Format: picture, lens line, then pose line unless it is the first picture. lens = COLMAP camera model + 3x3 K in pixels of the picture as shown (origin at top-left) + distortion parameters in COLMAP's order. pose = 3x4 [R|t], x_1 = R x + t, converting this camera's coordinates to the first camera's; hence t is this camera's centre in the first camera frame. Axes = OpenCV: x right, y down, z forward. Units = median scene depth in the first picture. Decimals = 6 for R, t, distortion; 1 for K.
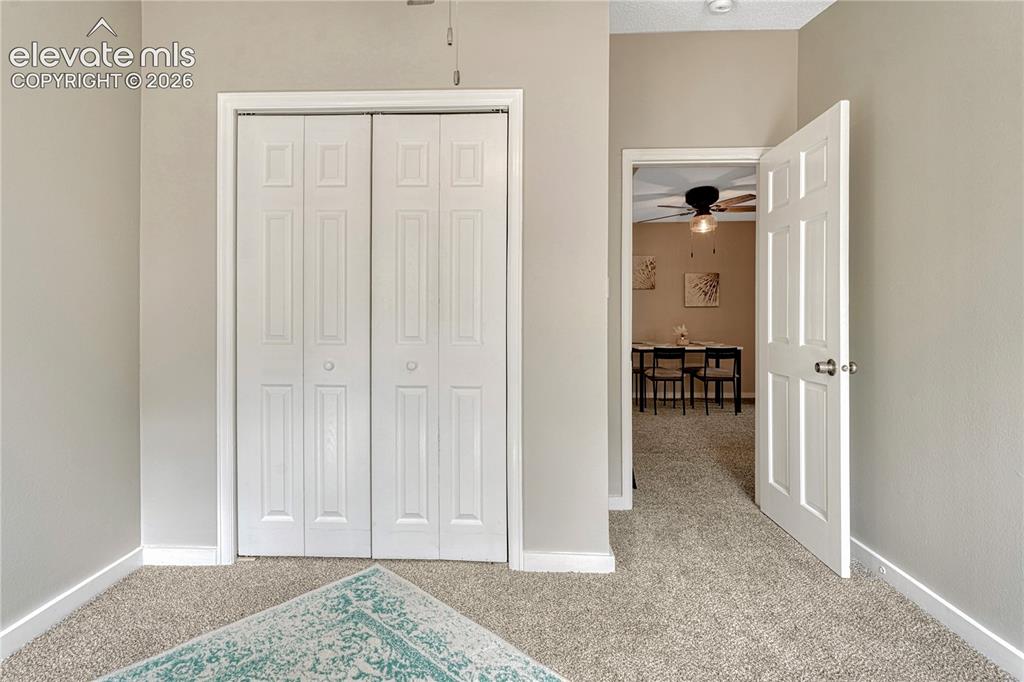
lens RADIAL K [[506.9, 0, 506.7], [0, 506.9, 320.6], [0, 0, 1]] dist [0.002175, 0.000467]
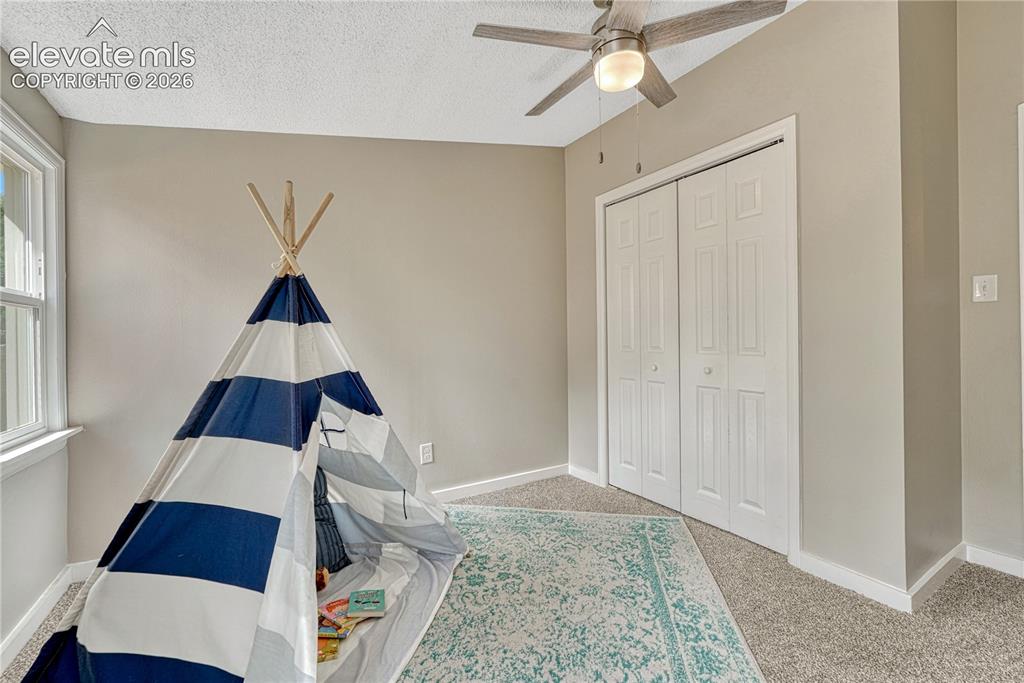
lens RADIAL K [[432.2, 0, 498.3], [0, 432.2, 338.3], [0, 0, 1]] dist [-0.008199, -0.000148]
pose [[0.526280, -0.007343, -0.850280, 0.457011], [0.015996, 0.999871, 0.001266, -0.000771], [0.850161, -0.014267, 0.526330, -0.002072]]
